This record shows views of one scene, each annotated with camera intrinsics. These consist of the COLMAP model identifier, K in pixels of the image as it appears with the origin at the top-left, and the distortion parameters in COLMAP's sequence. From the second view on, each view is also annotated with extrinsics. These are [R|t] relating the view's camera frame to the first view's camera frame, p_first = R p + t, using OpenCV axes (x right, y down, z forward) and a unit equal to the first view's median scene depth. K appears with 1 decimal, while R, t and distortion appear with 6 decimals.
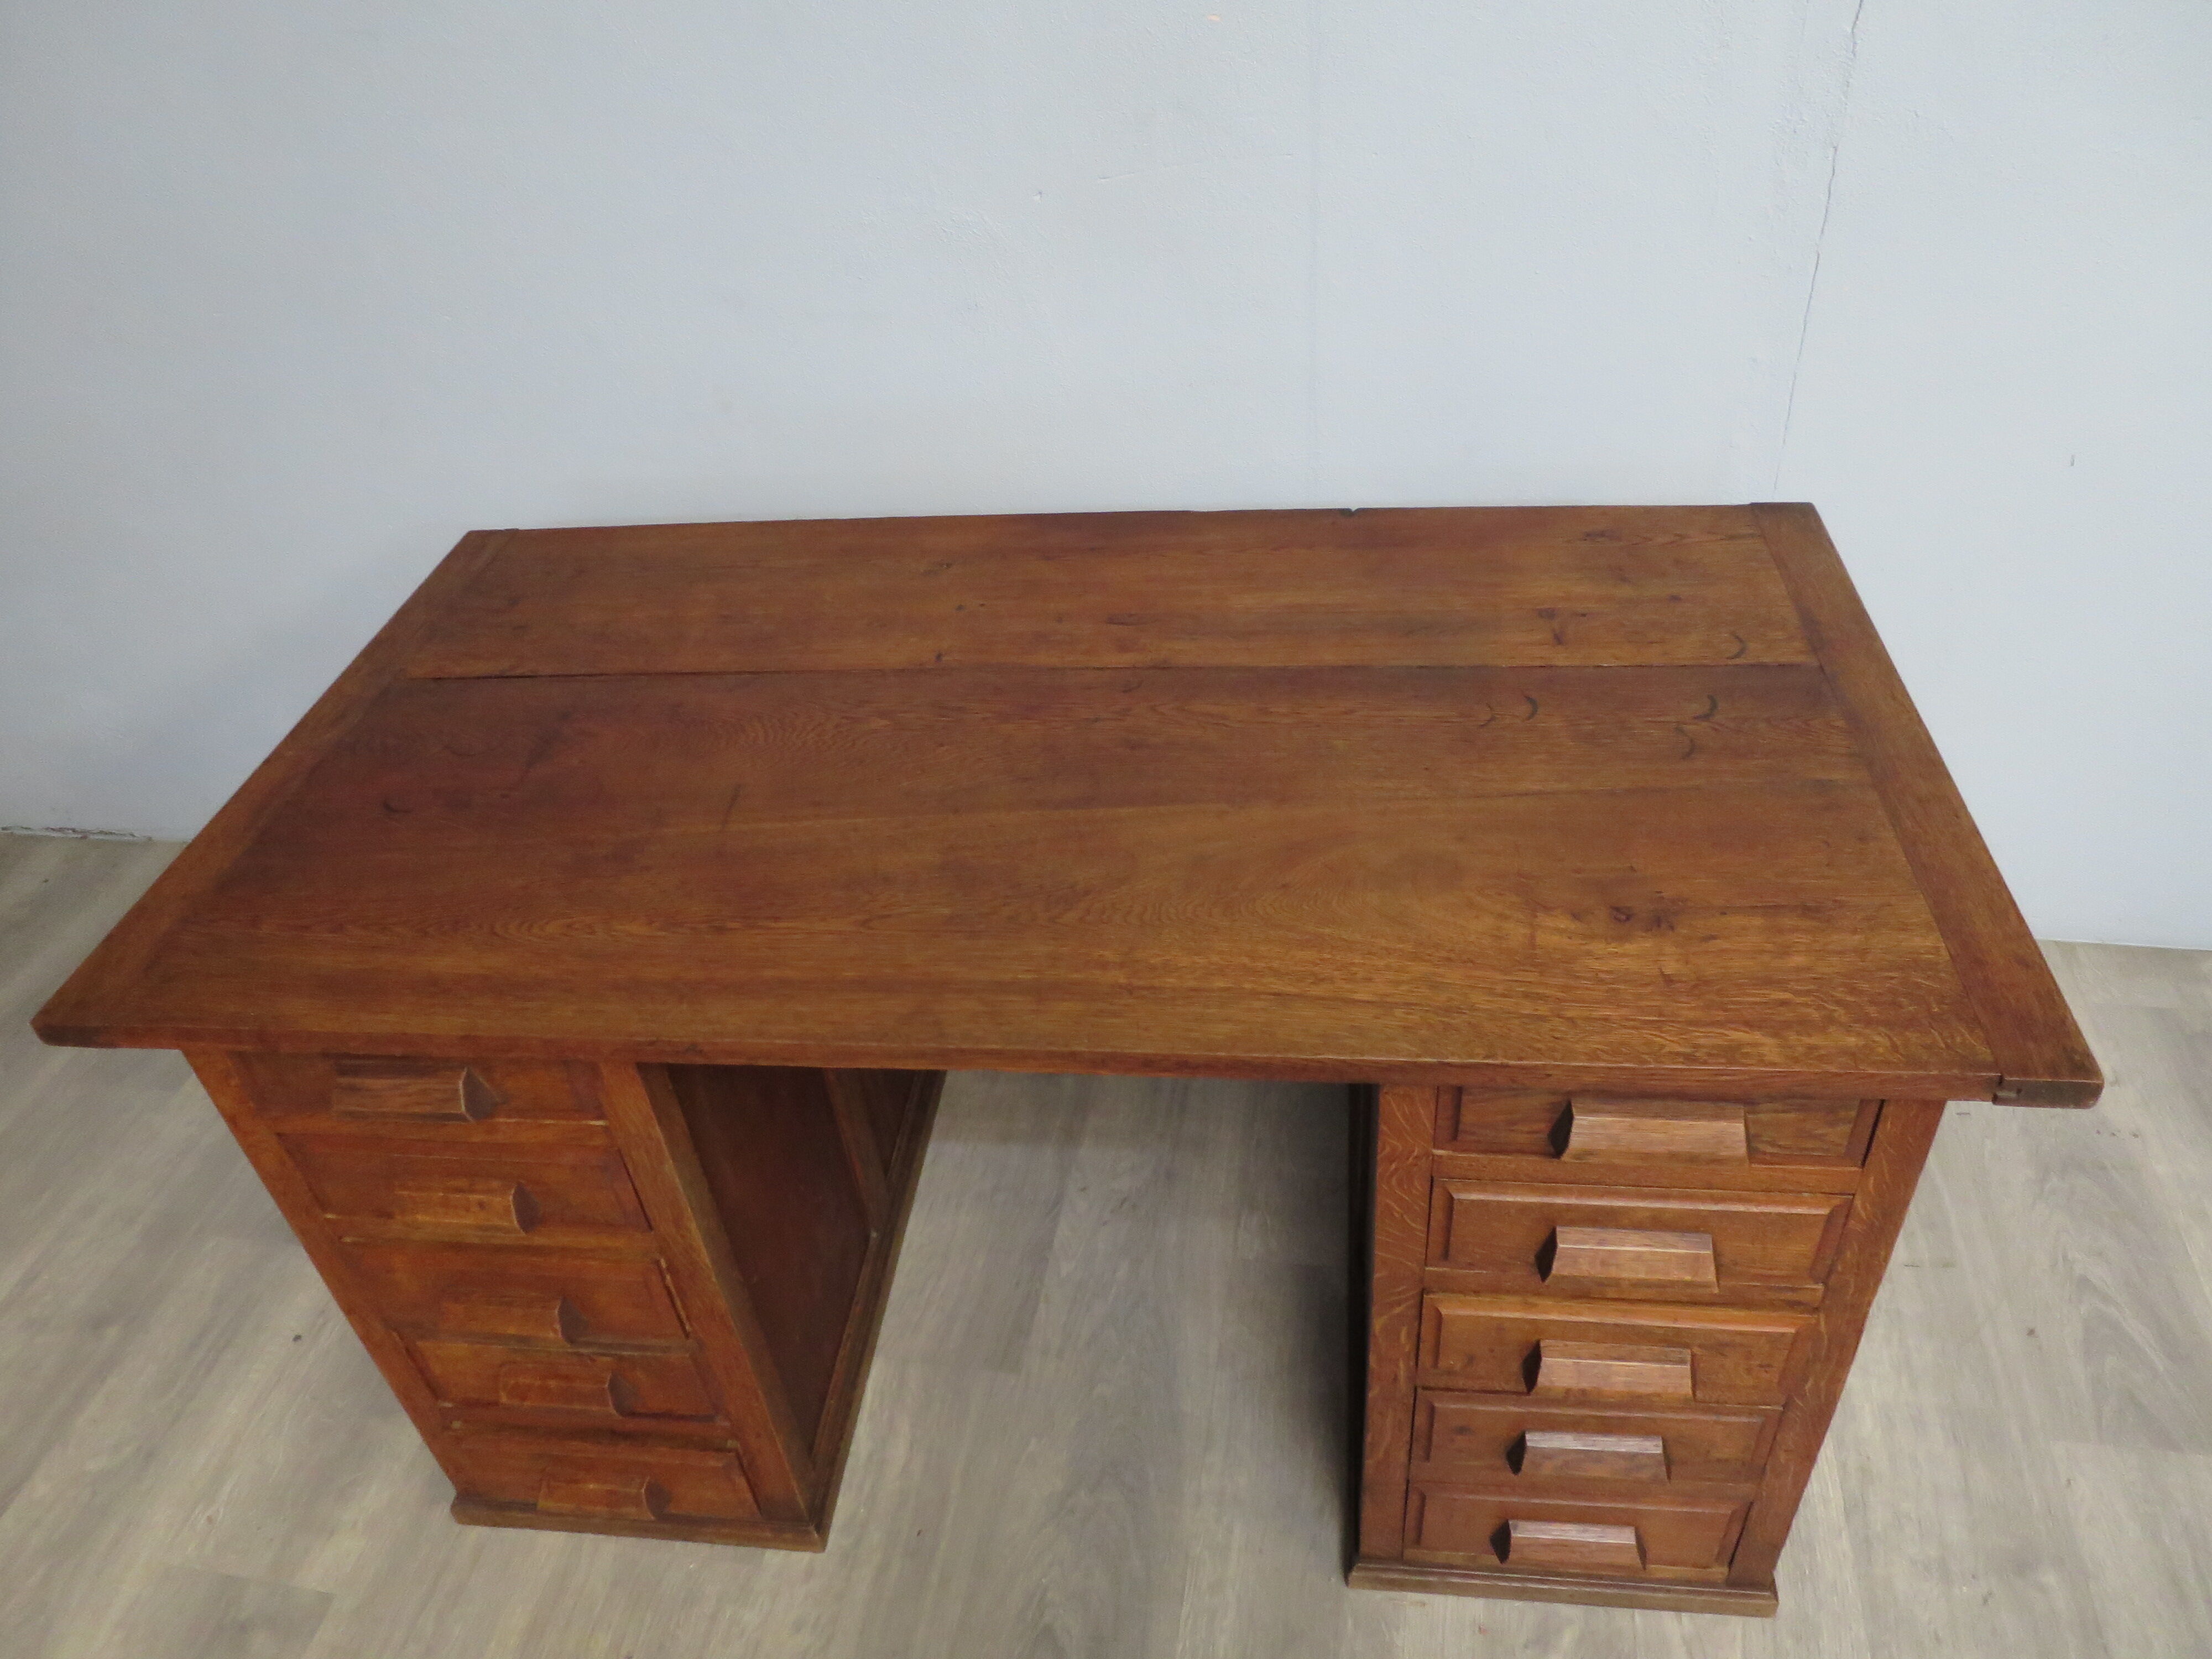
lens RADIAL K [[1586.7, 0, 1110.5], [0, 1586.7, 828.1], [0, 0, 1]] dist [-0.037919, 0.004067]
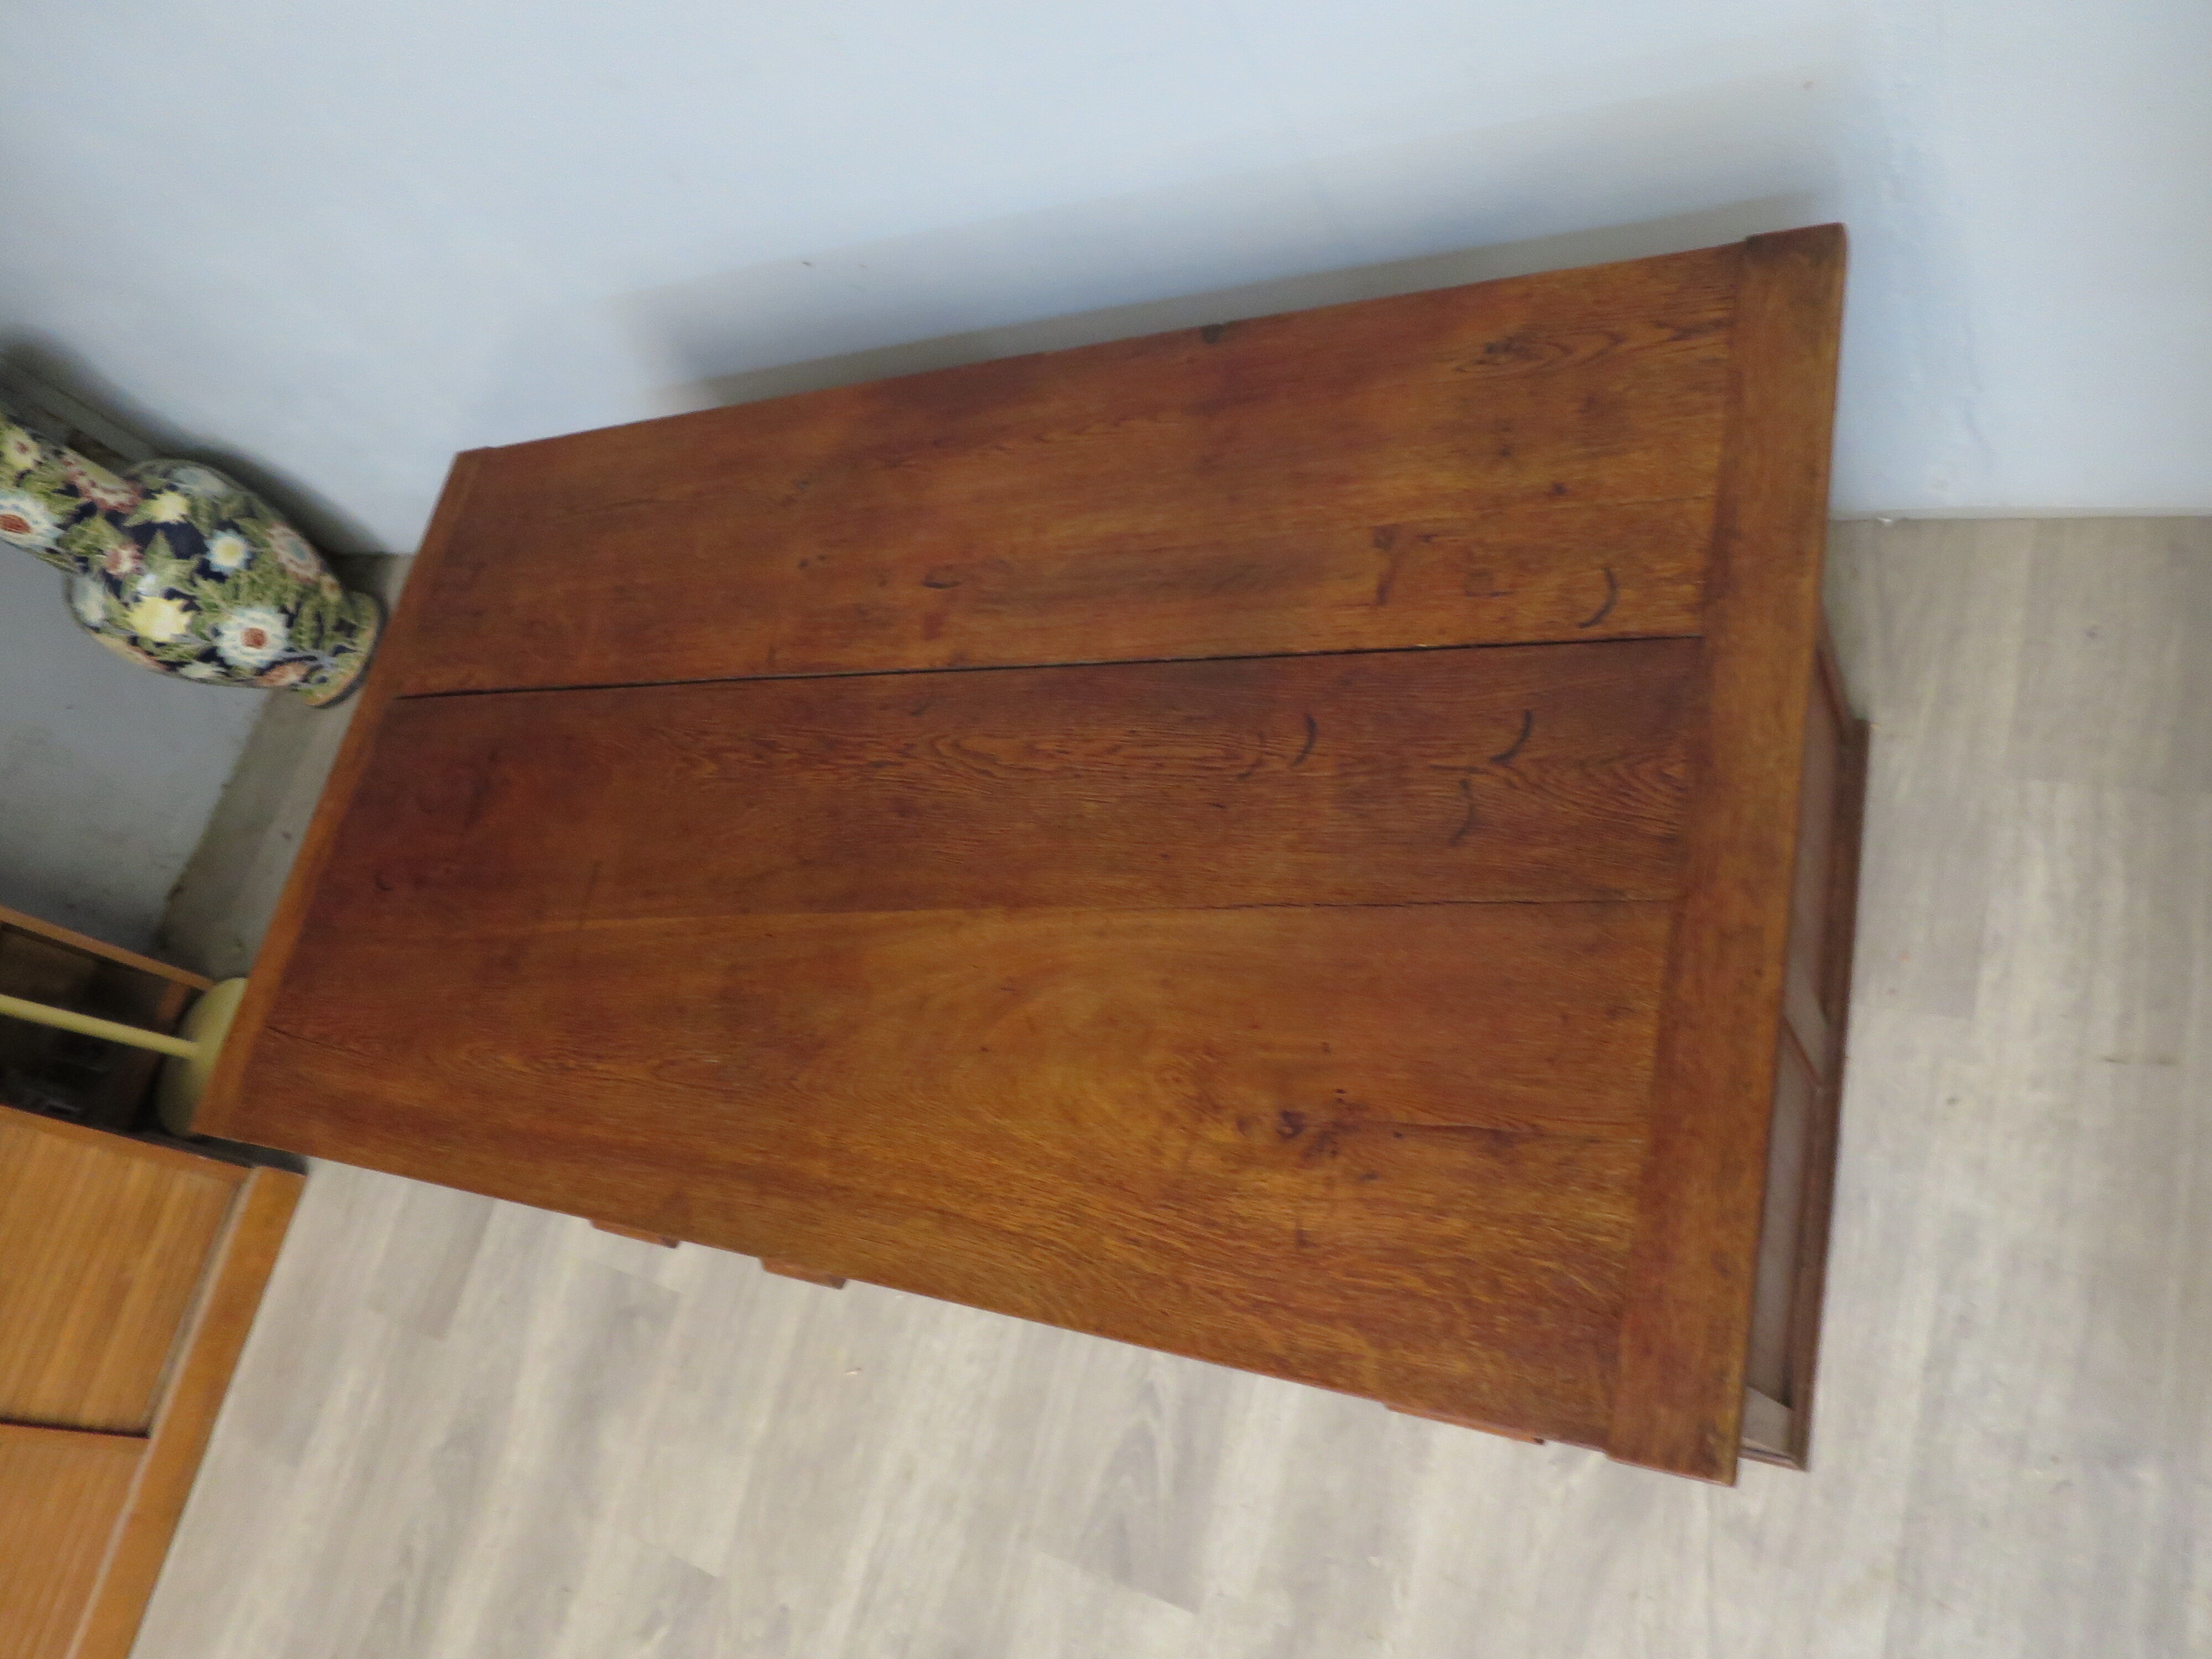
lens RADIAL K [[1592.9, 0, 1112.4], [0, 1592.9, 821.9], [0, 0, 1]] dist [-0.042007, 0.007377]
pose [[0.901255, -0.050781, -0.430302, 0.484359], [0.253948, 0.866566, 0.429620, -0.382761], [0.351069, -0.496472, 0.793893, 0.277232]]
